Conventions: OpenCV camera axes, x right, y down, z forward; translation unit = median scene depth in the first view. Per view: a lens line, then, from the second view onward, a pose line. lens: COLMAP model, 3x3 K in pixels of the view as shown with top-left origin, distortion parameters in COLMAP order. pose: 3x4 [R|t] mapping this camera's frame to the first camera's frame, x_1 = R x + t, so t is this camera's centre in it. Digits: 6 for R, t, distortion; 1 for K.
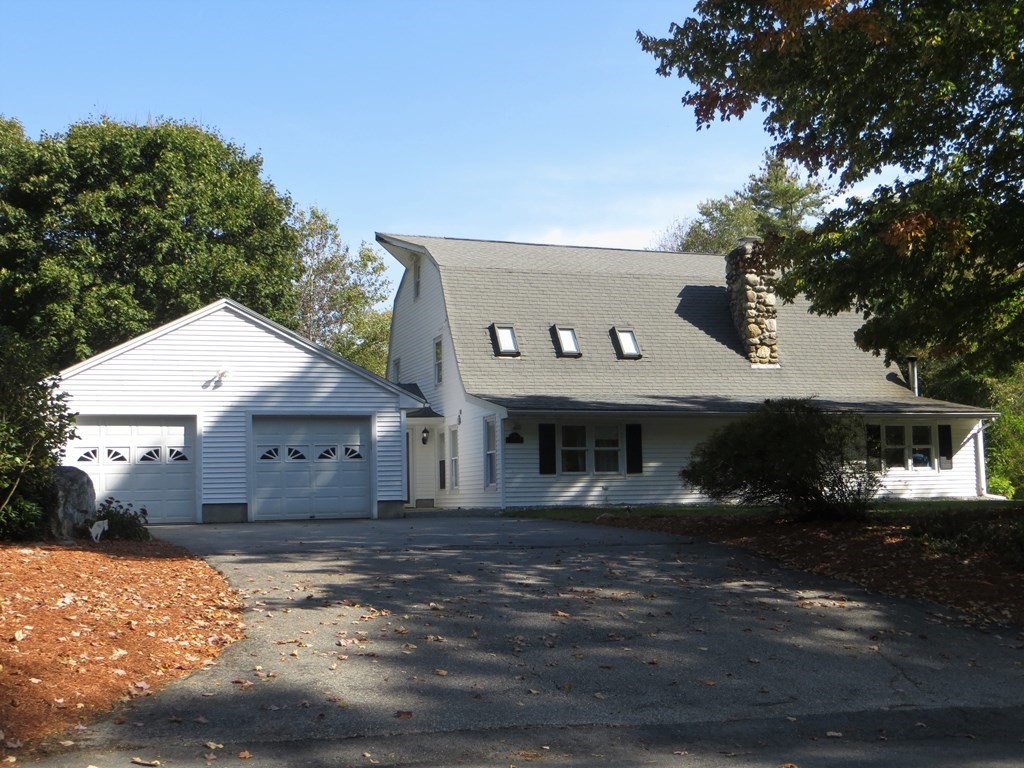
lens RADIAL K [[1165.8, 0, 512.0], [0, 1165.8, 384.0], [0, 0, 1]] dist [-0.003183, 0.001805]
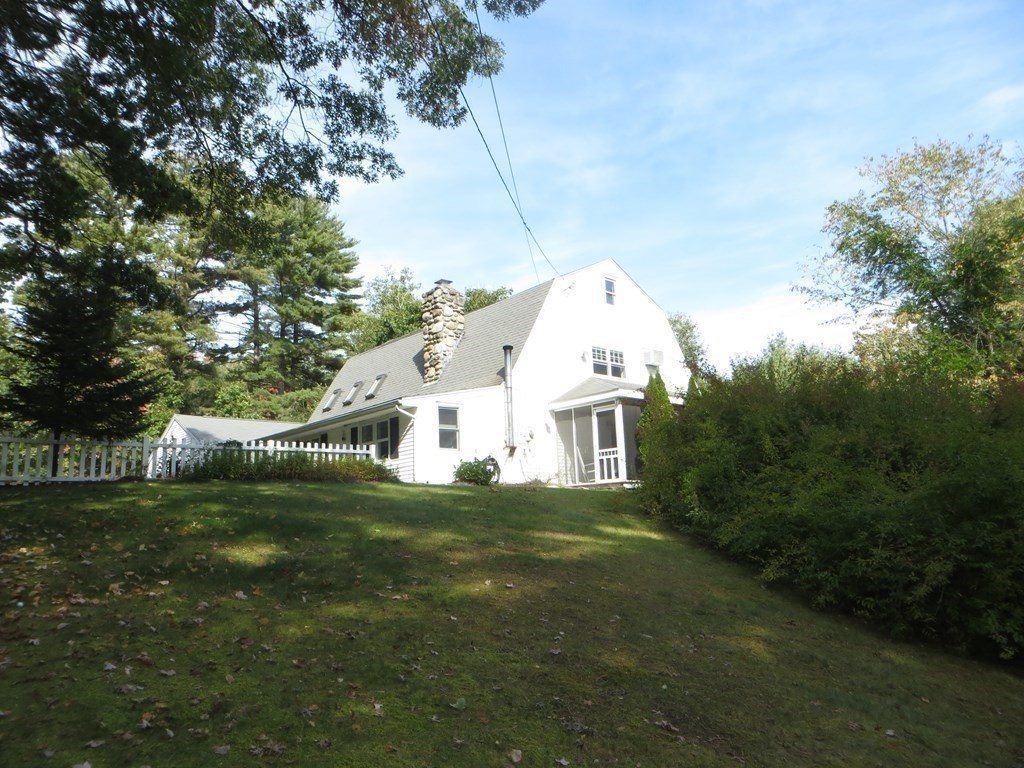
lens RADIAL K [[773.9, 0, 512.0], [0, 773.9, 384.0], [0, 0, 1]] dist [-0.009364, -0.000399]
pose [[0.416217, -0.172261, -0.892799, 0.978609], [0.122334, 0.983572, -0.132743, 0.103579], [0.900998, -0.053970, 0.430453, 0.723732]]
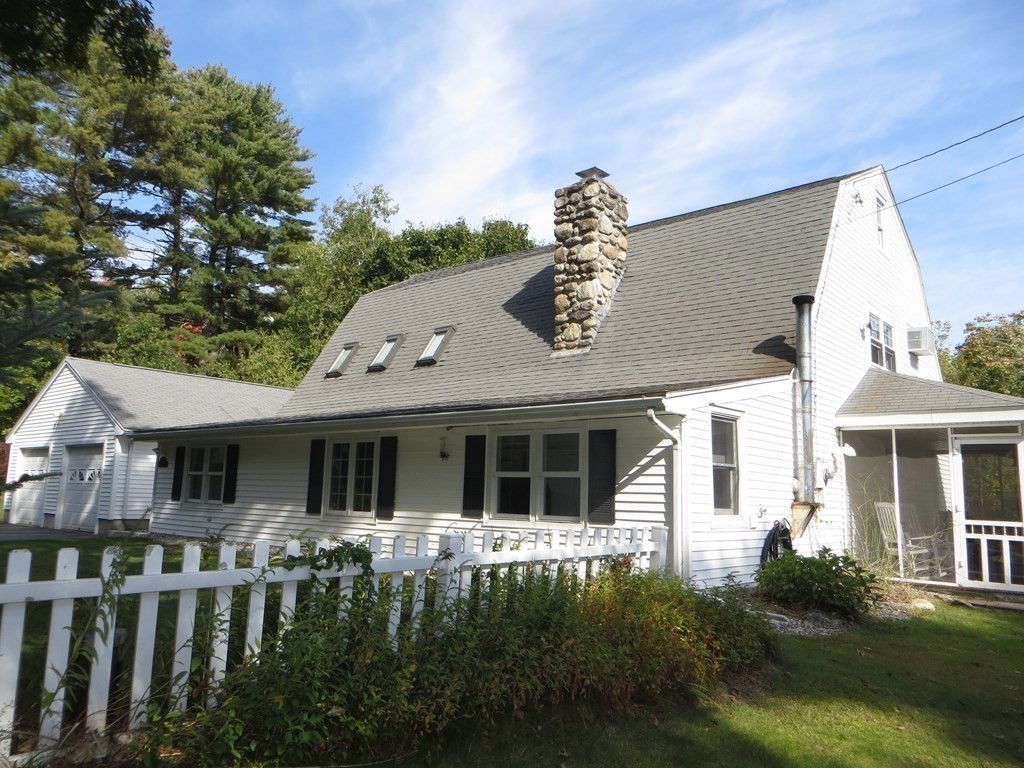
lens RADIAL K [[773.9, 0, 512.0], [0, 773.9, 384.0], [0, 0, 1]] dist [-0.009364, -0.000399]
pose [[0.537810, -0.088630, -0.838394, 0.571507], [0.044921, 0.996059, -0.076482, 0.035595], [0.841868, 0.003472, 0.539672, 0.727253]]
